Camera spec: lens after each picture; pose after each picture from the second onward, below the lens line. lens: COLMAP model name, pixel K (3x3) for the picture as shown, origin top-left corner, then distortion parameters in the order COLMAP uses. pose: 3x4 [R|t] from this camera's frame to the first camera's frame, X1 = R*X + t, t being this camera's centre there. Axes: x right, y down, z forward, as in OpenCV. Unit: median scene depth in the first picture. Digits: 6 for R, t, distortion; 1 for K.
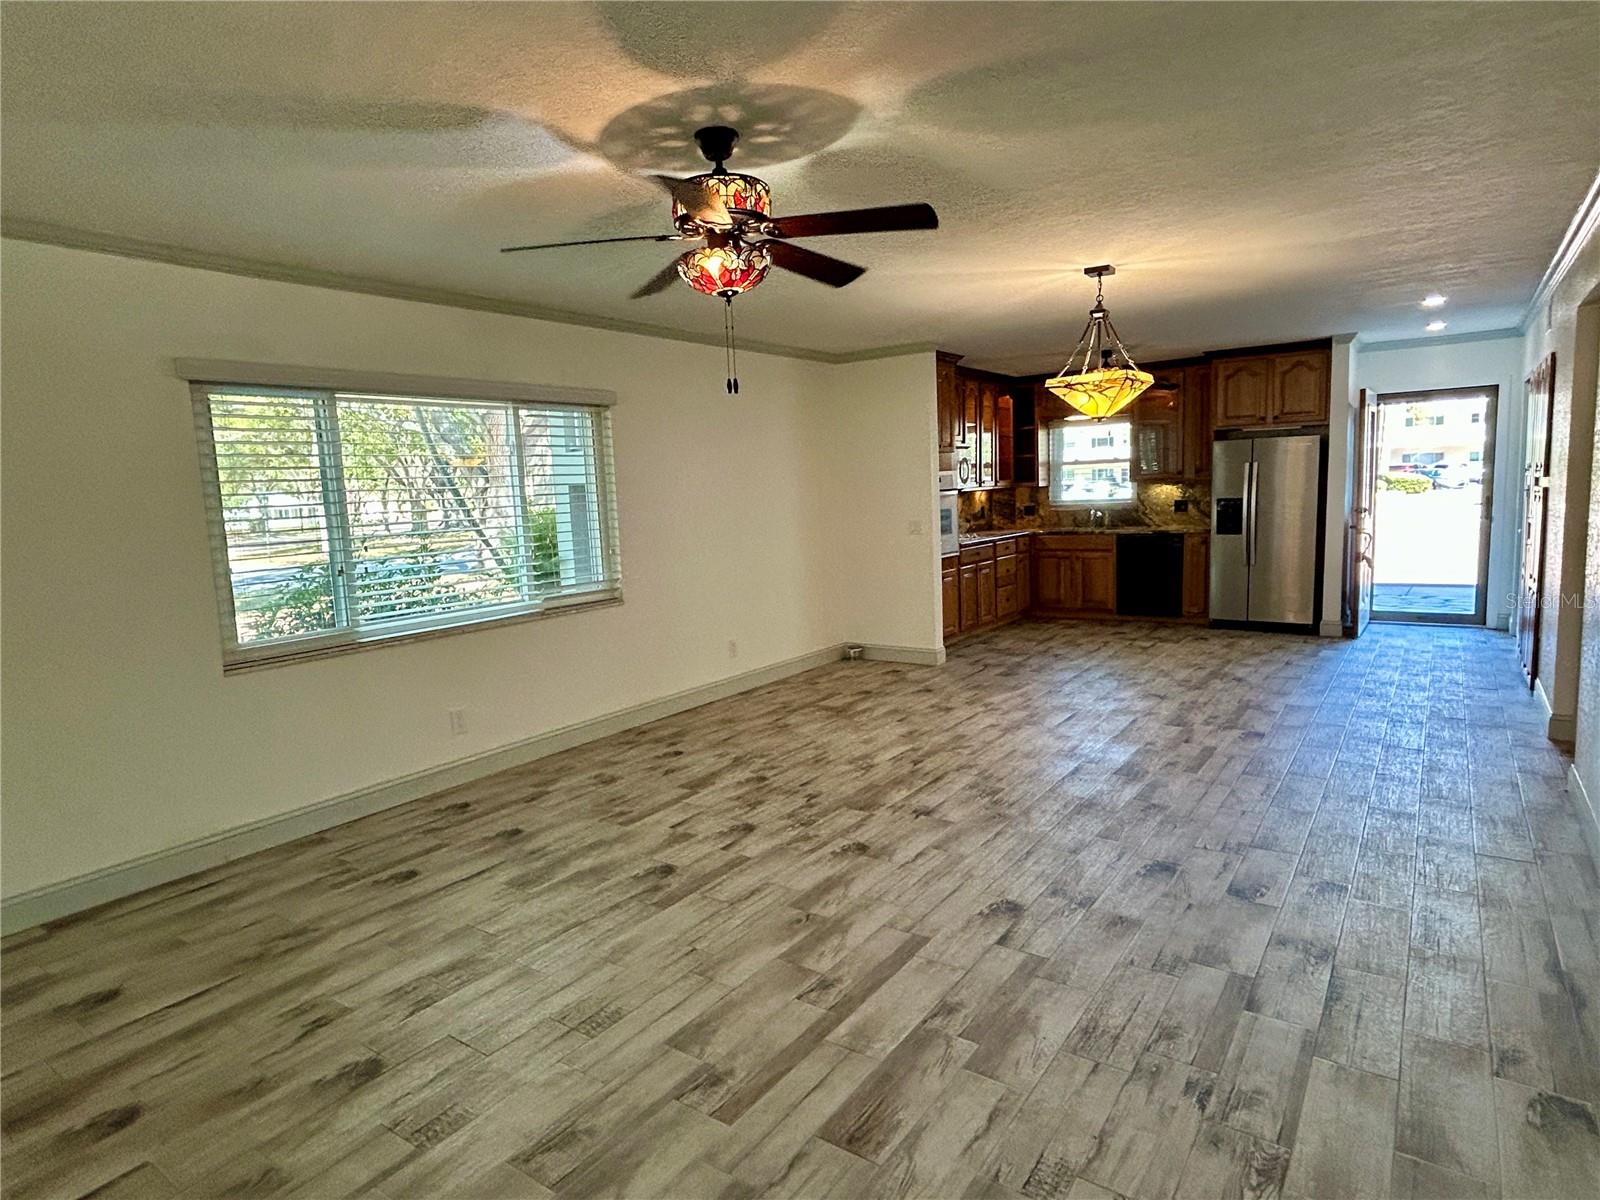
lens RADIAL K [[890.8, 0, 791.8], [0, 890.8, 597.8], [0, 0, 1]] dist [-0.000925, 0.002984]
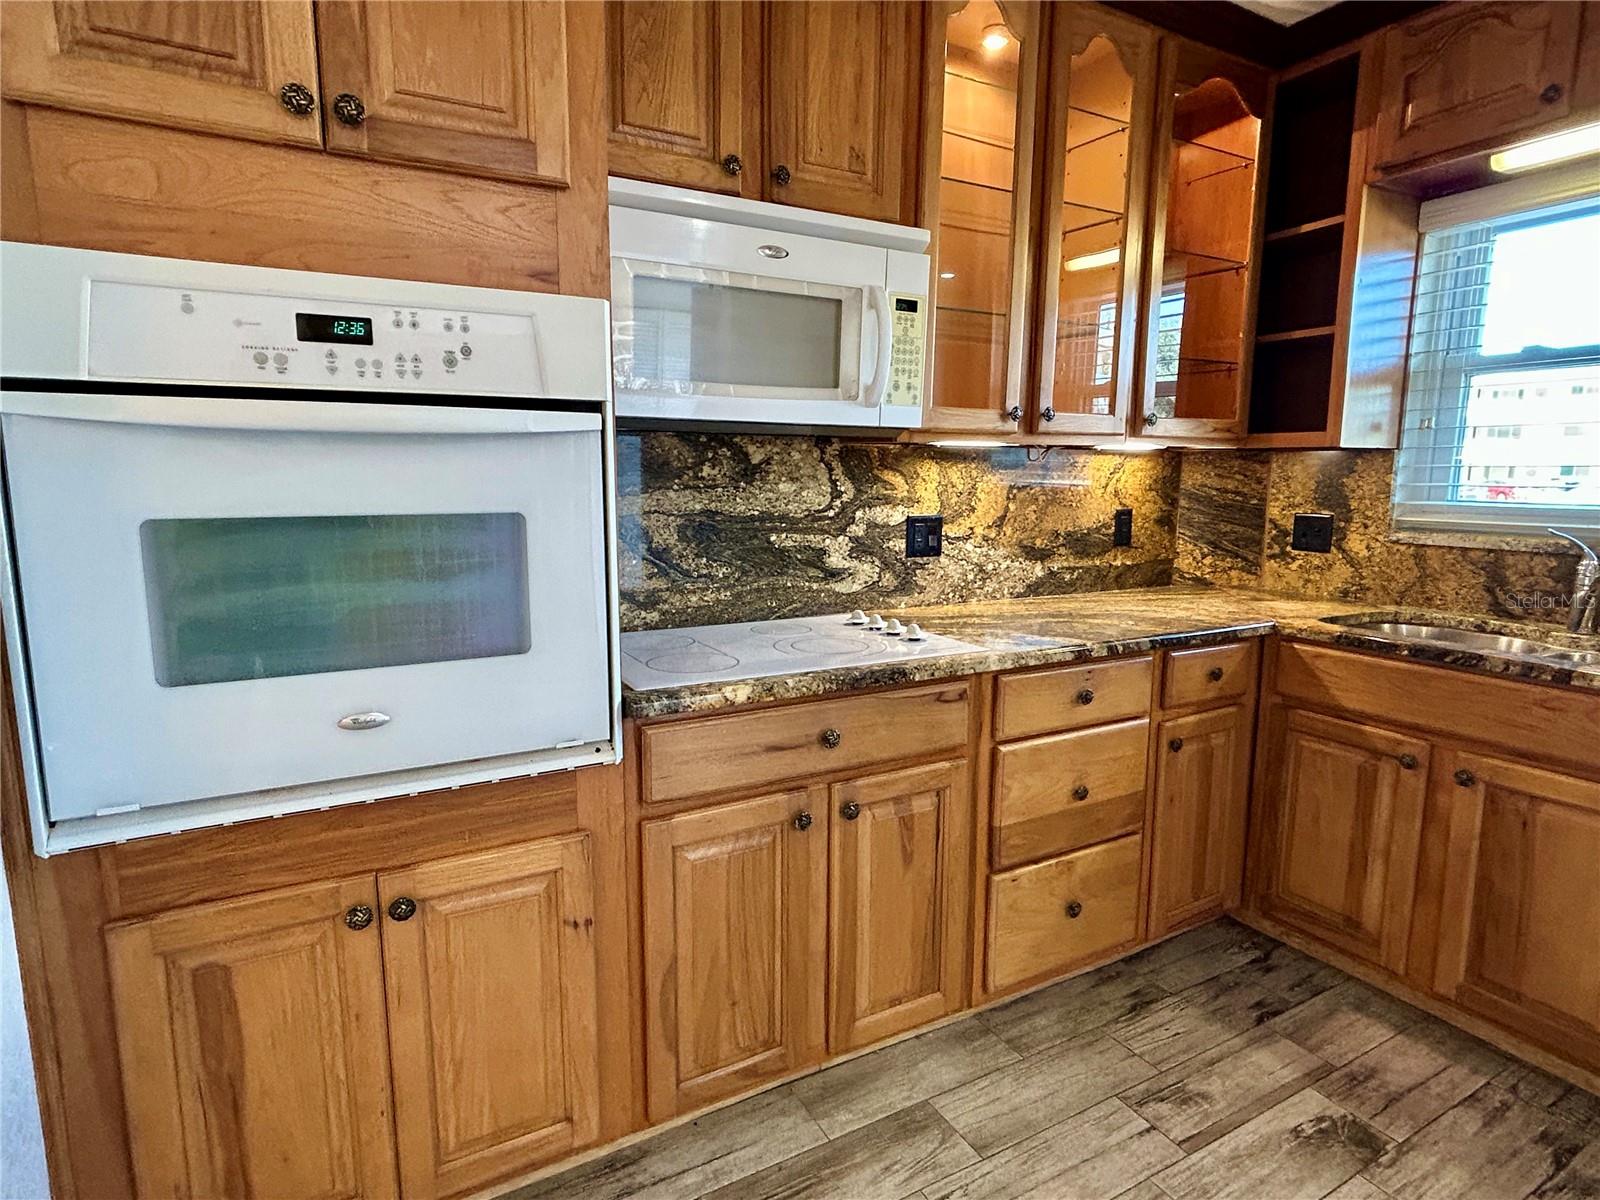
lens RADIAL K [[856.9, 0, 798.8], [0, 856.9, 592.7], [0, 0, 1]] dist [-0.000160, 0.003918]
pose [[0.903252, 0.109022, -0.415031, 0.483462], [-0.096786, 0.994024, 0.050475, -0.158995], [0.418054, -0.005423, 0.908406, 1.403243]]
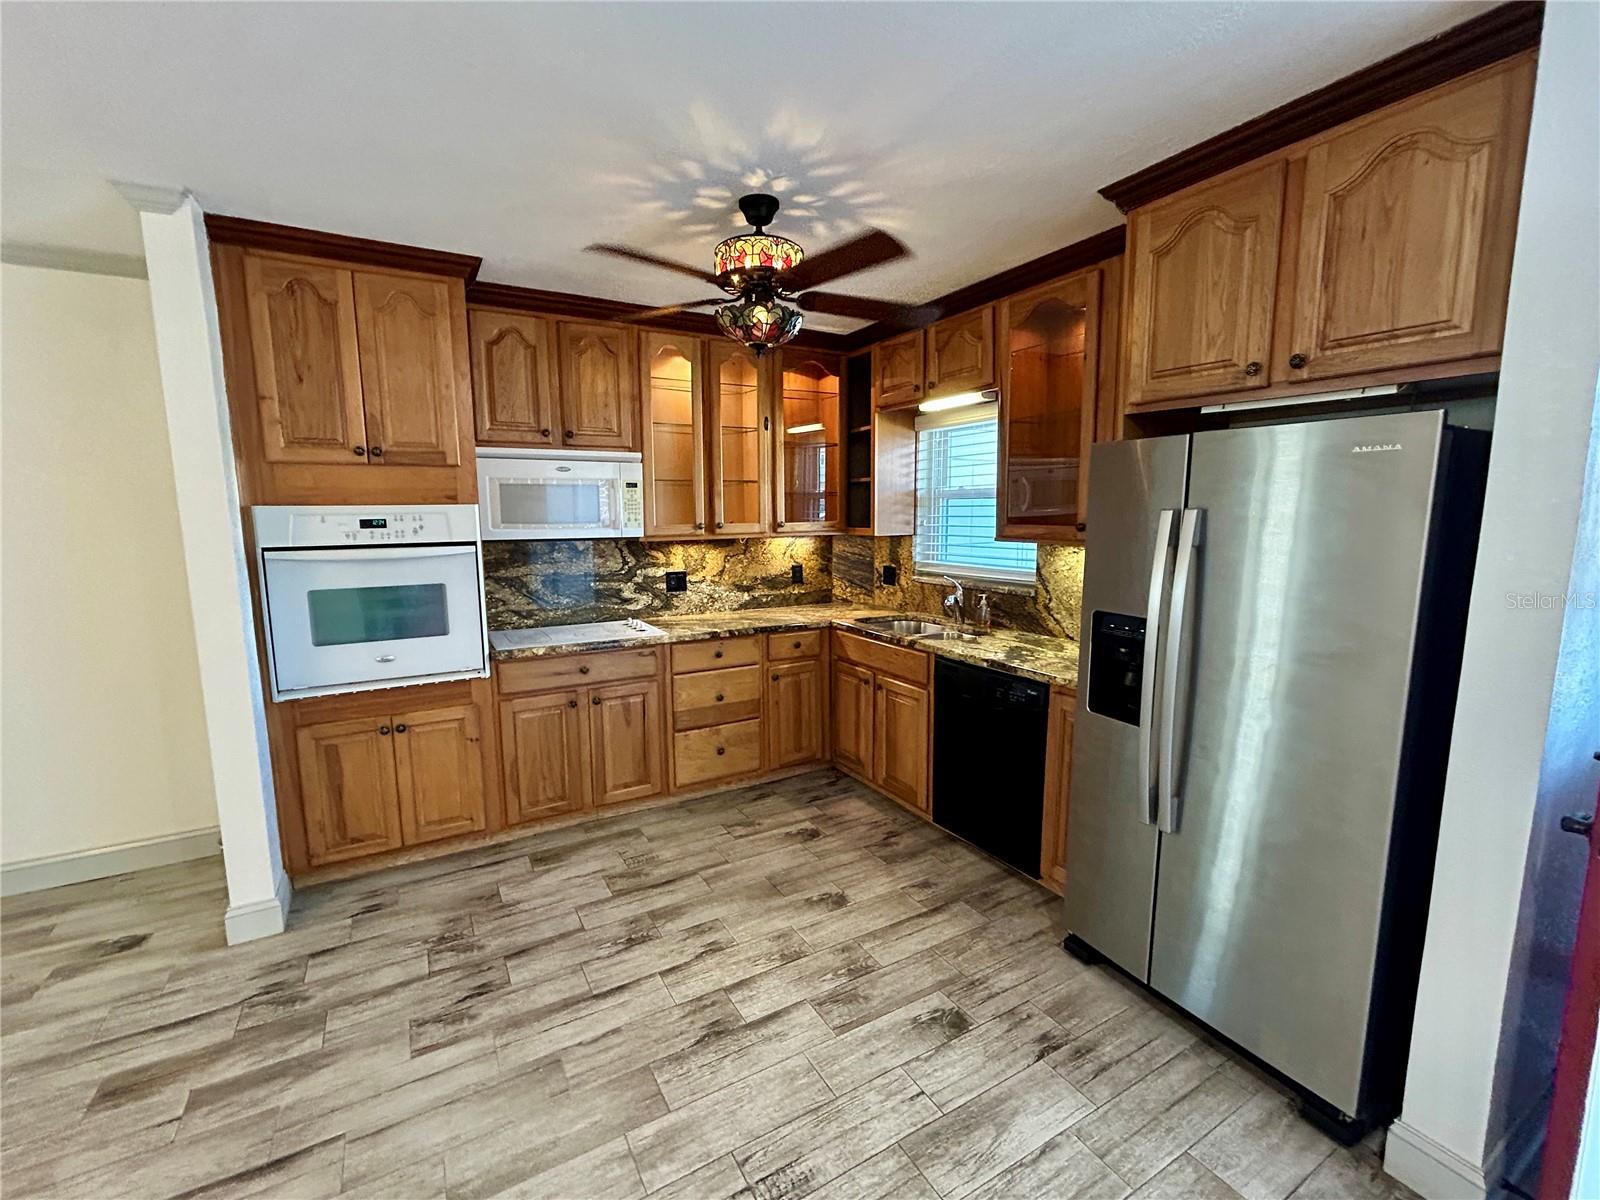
lens RADIAL K [[687.0, 0, 796.9], [0, 687.0, 597.9], [0, 0, 1]] dist [0.004755, 0.000398]
pose [[0.910871, 0.090681, -0.402606, 0.807319], [-0.083111, 0.995880, 0.036274, -0.196362], [0.404236, 0.000420, 0.914654, 1.192058]]
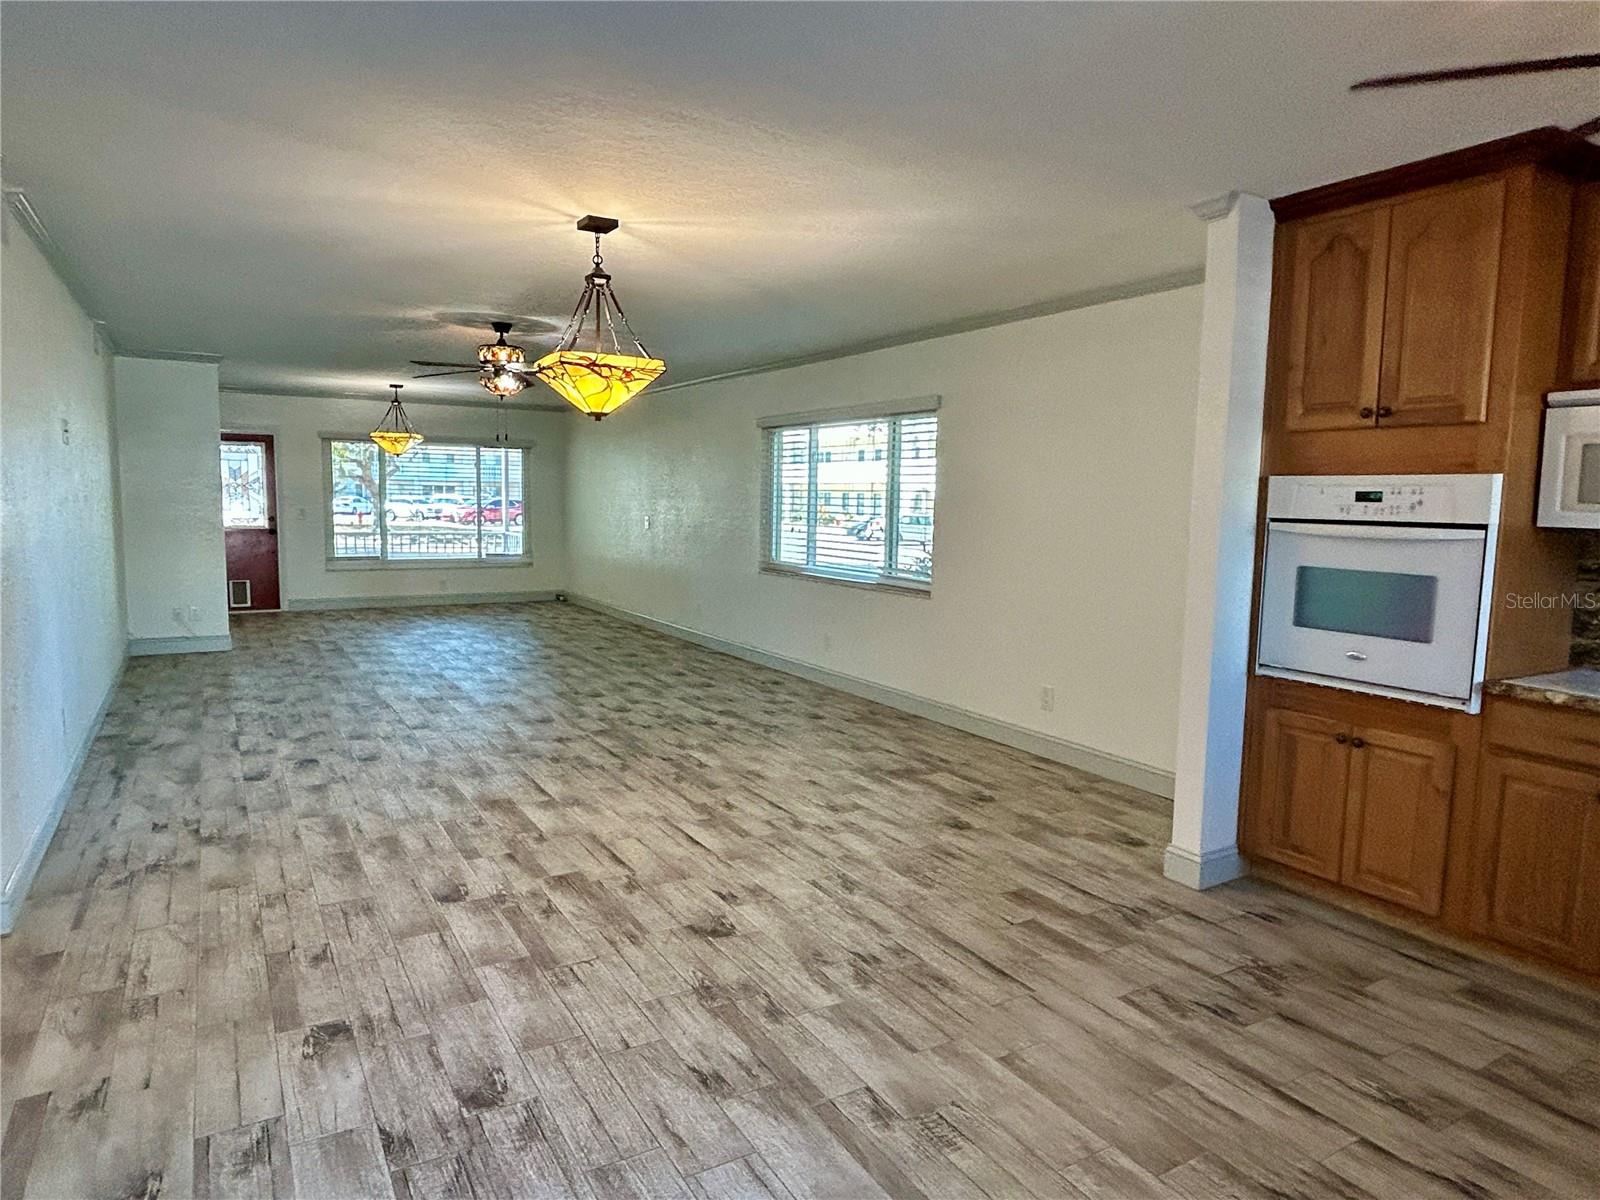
lens RADIAL K [[972.5, 0, 794.5], [0, 972.5, 594.7], [0, 0, 1]] dist [0.005341, -0.008192]
pose [[-0.390523, 0.128622, -0.911564, 1.047051], [-0.117014, 0.975225, 0.187734, -0.221603], [0.913126, 0.179980, -0.365797, 1.461747]]
